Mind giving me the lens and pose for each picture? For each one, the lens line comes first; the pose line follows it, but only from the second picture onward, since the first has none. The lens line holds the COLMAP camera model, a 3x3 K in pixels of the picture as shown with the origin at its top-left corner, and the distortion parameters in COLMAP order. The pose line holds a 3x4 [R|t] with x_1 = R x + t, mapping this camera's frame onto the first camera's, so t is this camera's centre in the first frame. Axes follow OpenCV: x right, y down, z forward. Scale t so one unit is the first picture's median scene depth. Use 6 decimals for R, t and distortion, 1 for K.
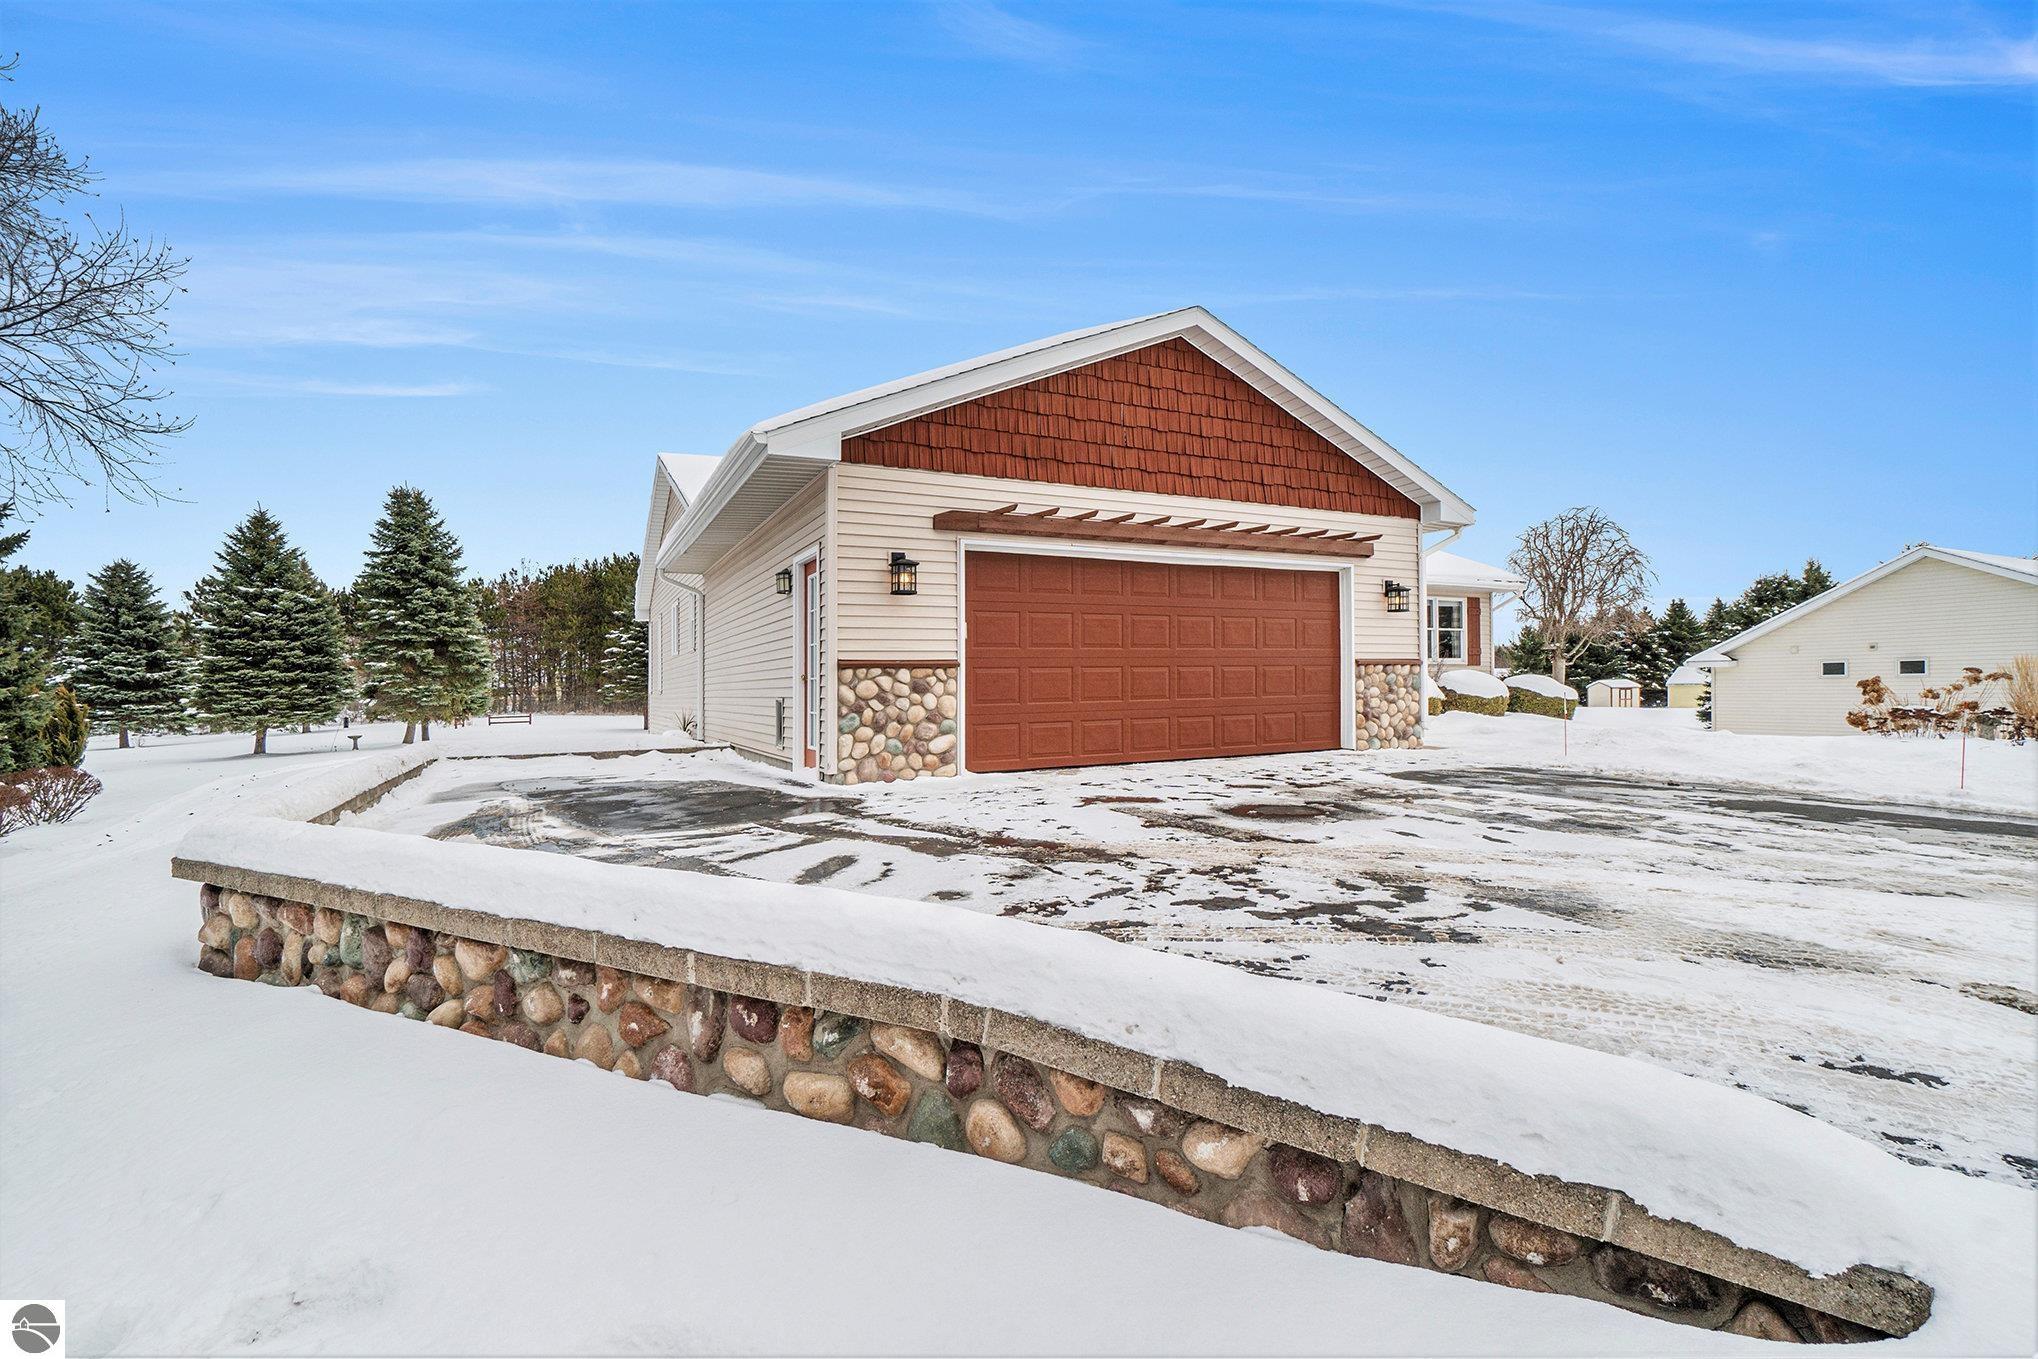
lens RADIAL K [[903.8, 0, 1018.9], [0, 903.8, 666.8], [0, 0, 1]] dist [-0.035506, 0.011786]
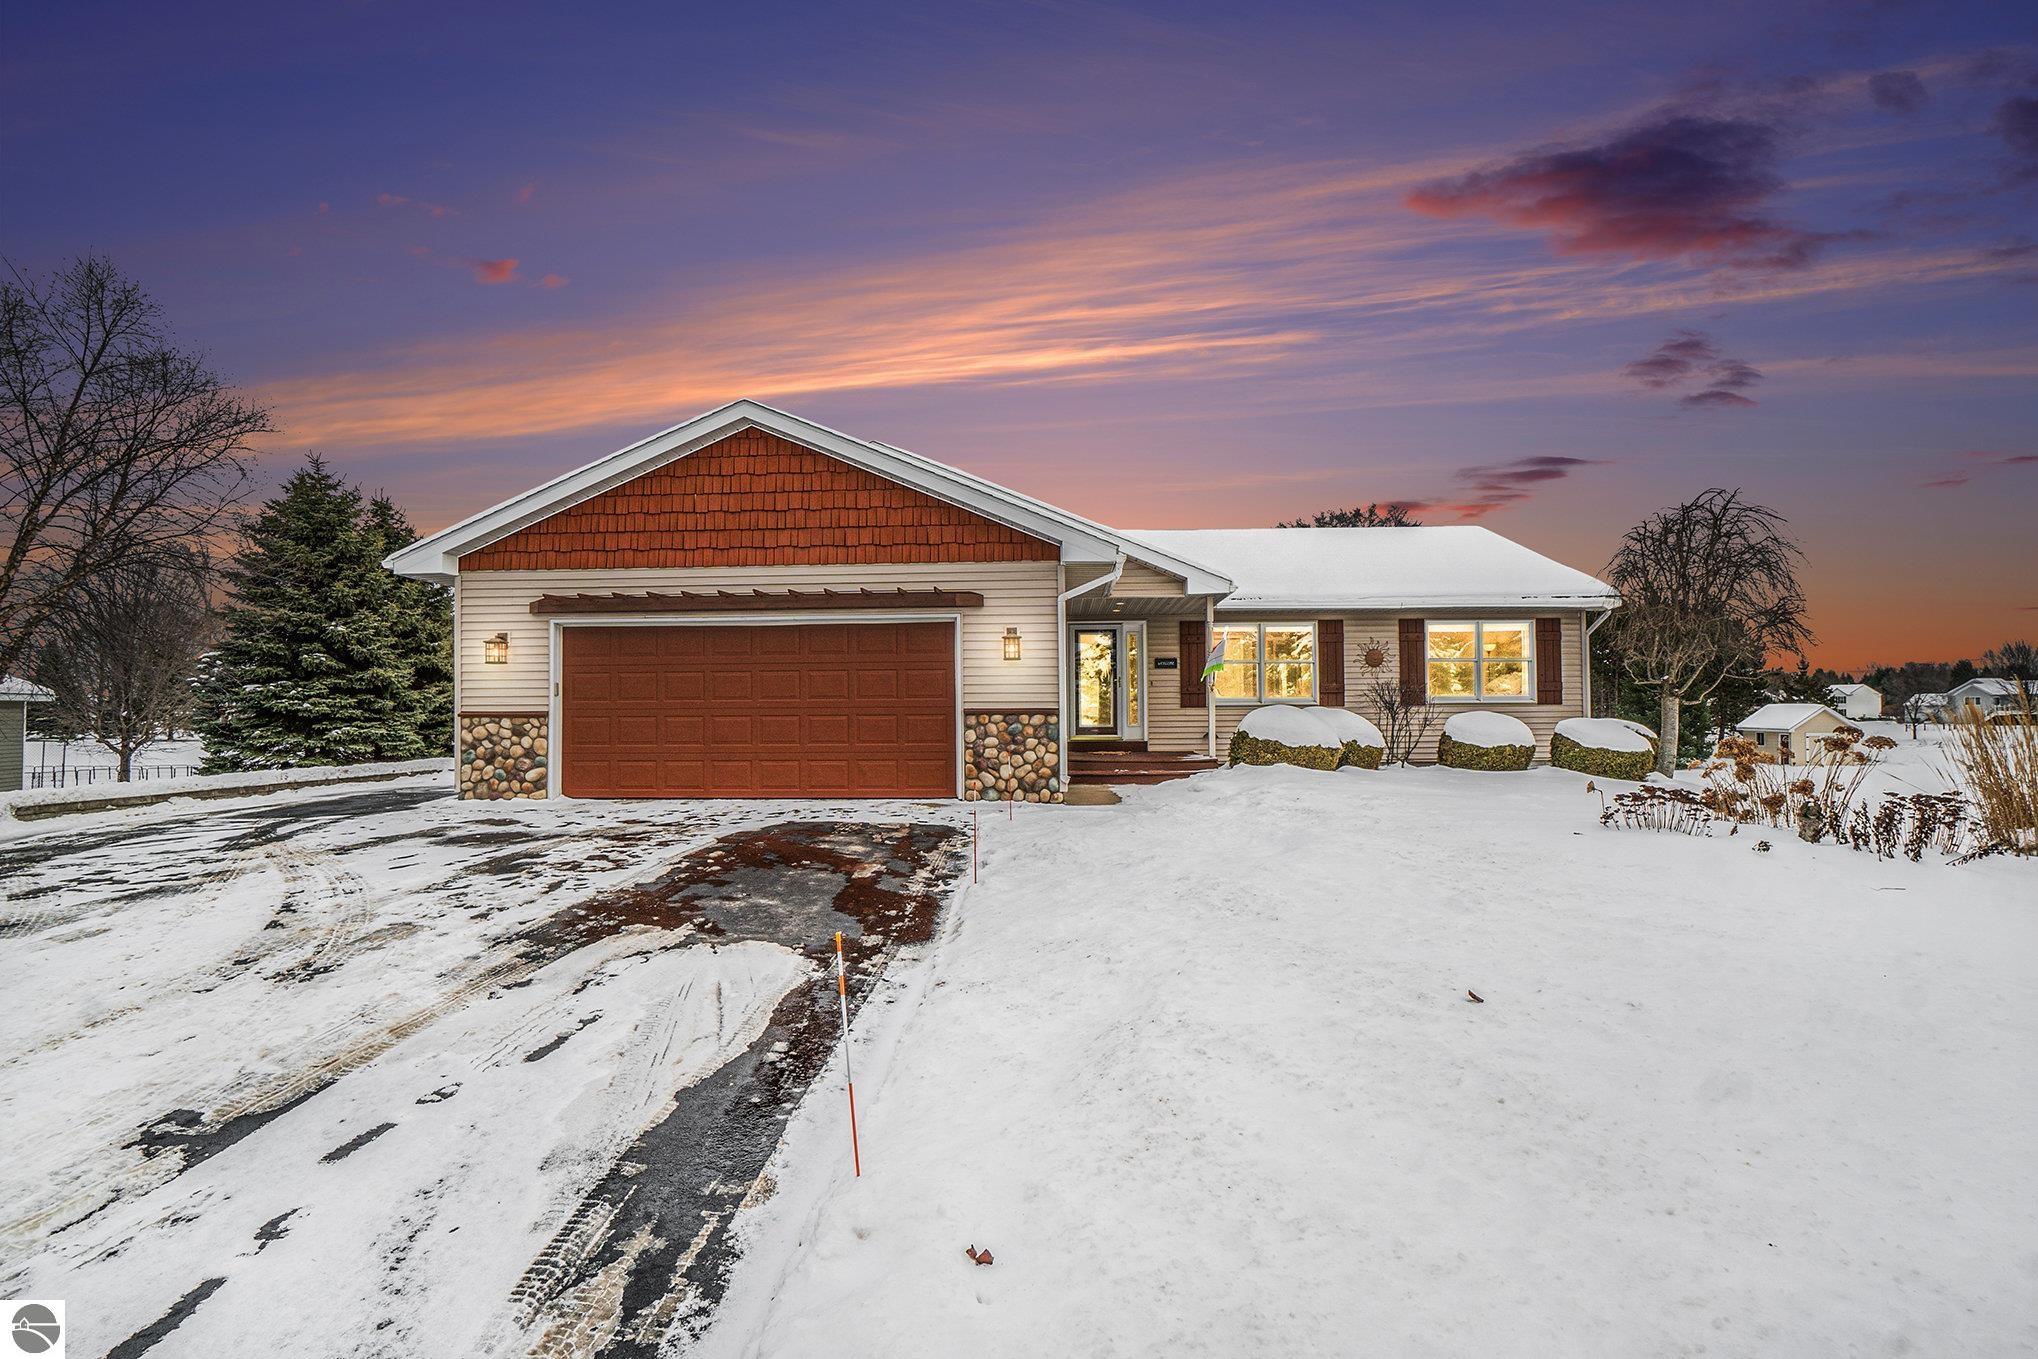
lens RADIAL K [[903.8, 0, 1018.7], [0, 903.8, 685.6], [0, 0, 1]] dist [-0.035506, 0.011786]
pose [[0.868160, -0.003872, -0.496269, 1.196857], [0.001959, 0.999989, -0.004375, -0.038737], [0.496280, 0.002826, 0.868158, 0.206346]]
